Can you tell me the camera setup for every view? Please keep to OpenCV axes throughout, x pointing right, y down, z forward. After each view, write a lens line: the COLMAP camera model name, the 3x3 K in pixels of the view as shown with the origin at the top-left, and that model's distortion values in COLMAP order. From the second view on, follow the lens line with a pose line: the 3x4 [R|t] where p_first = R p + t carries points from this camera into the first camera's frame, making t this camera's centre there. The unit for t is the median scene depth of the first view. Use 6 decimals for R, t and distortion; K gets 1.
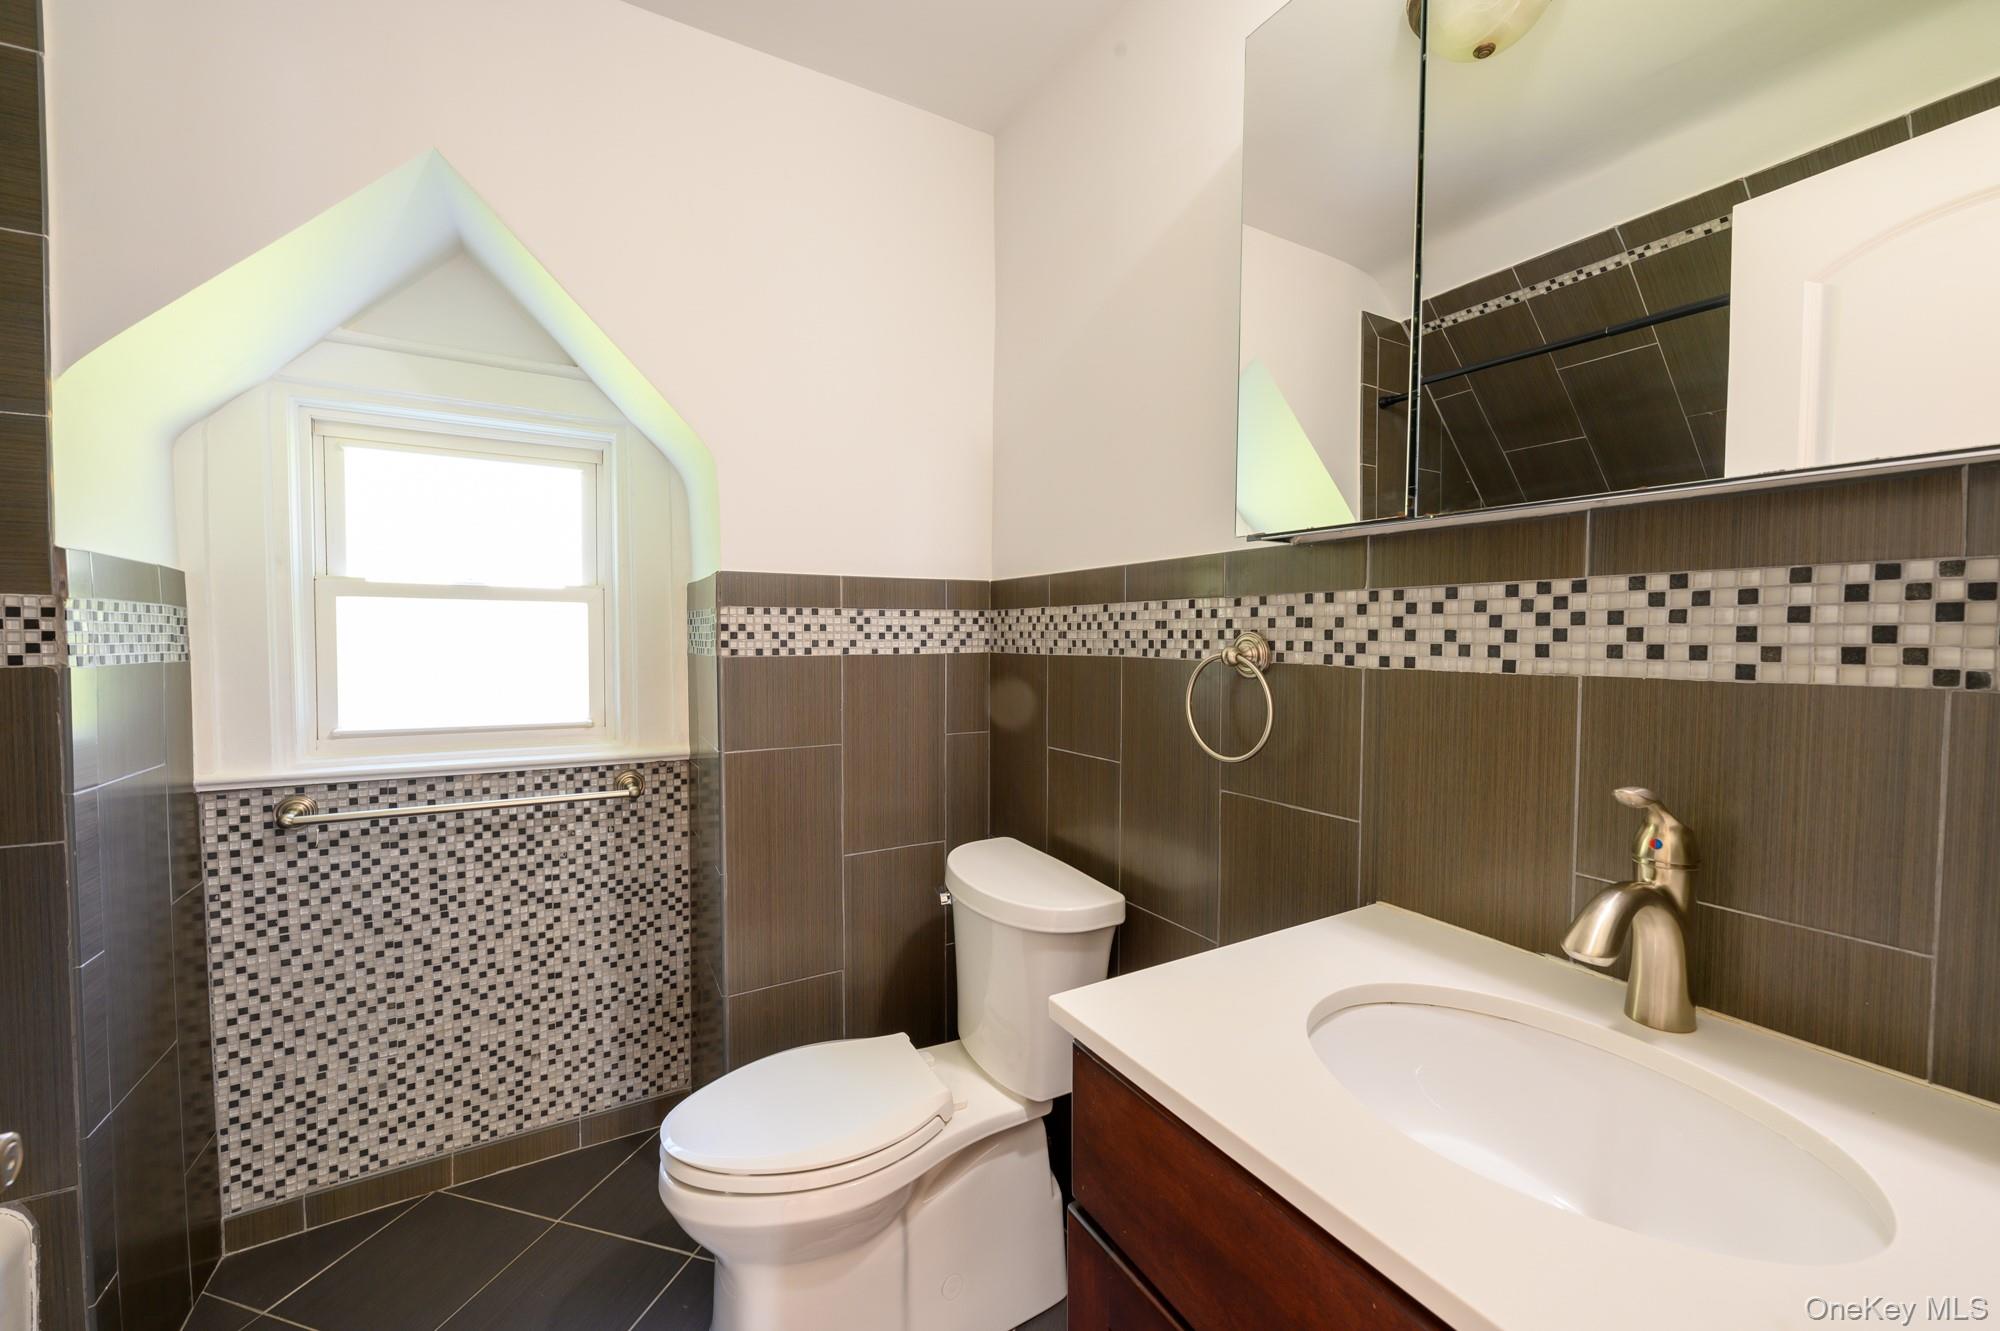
lens RADIAL K [[784.4, 0, 1006.8], [0, 784.4, 661.5], [0, 0, 1]] dist [0.000034, -0.000067]
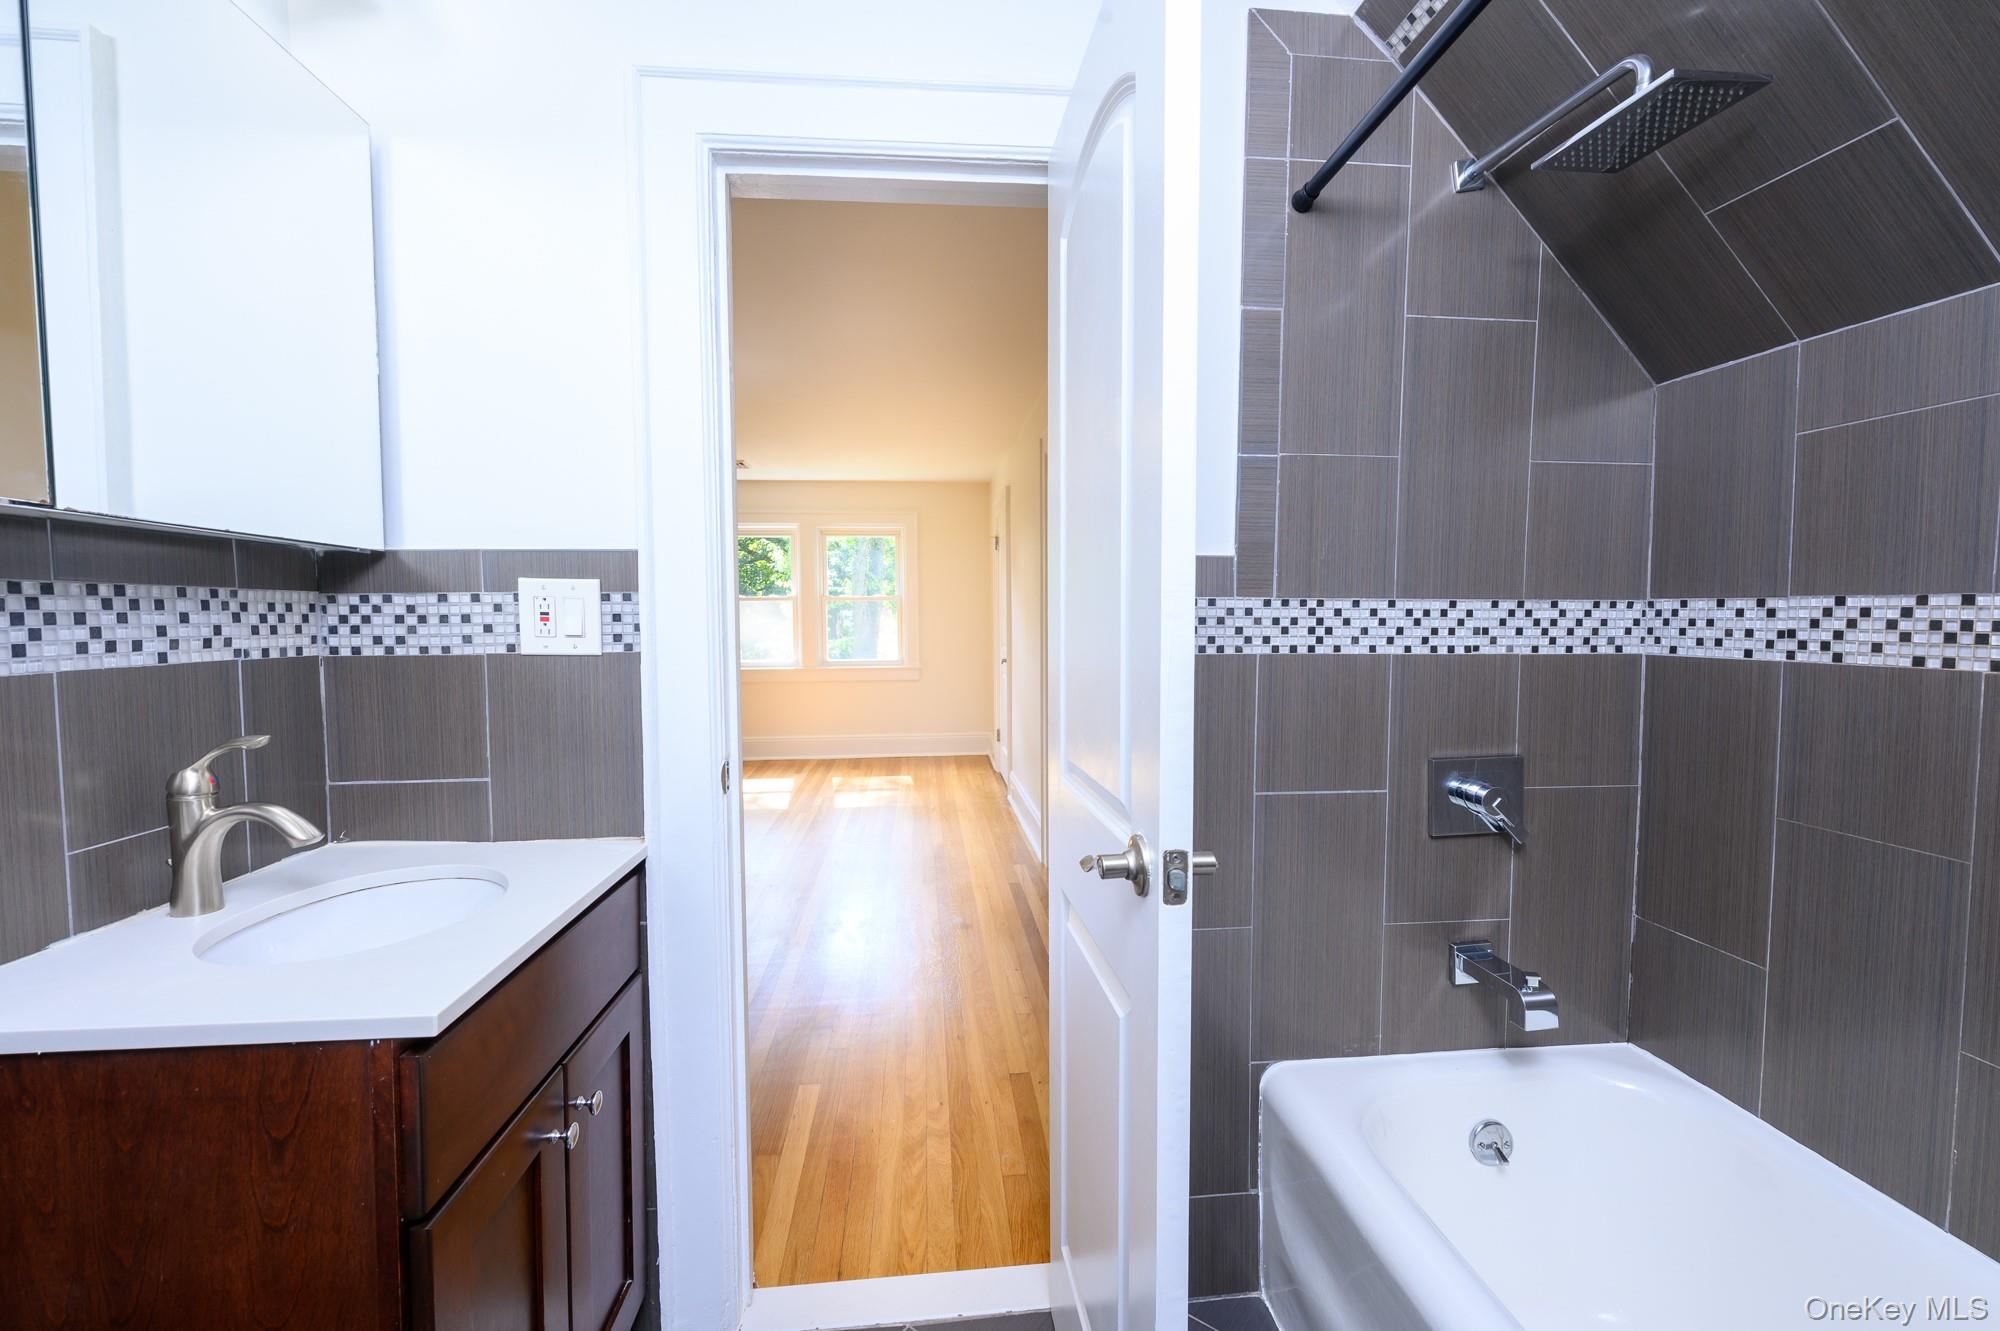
lens RADIAL K [[784.4, 0, 1006.8], [0, 784.4, 661.5], [0, 0, 1]] dist [0.000034, -0.000067]
pose [[-0.908634, -0.018512, 0.417182, -0.995834], [0.020802, 0.995770, 0.089492, -0.071969], [-0.417074, 0.089993, -0.904406, 1.571221]]
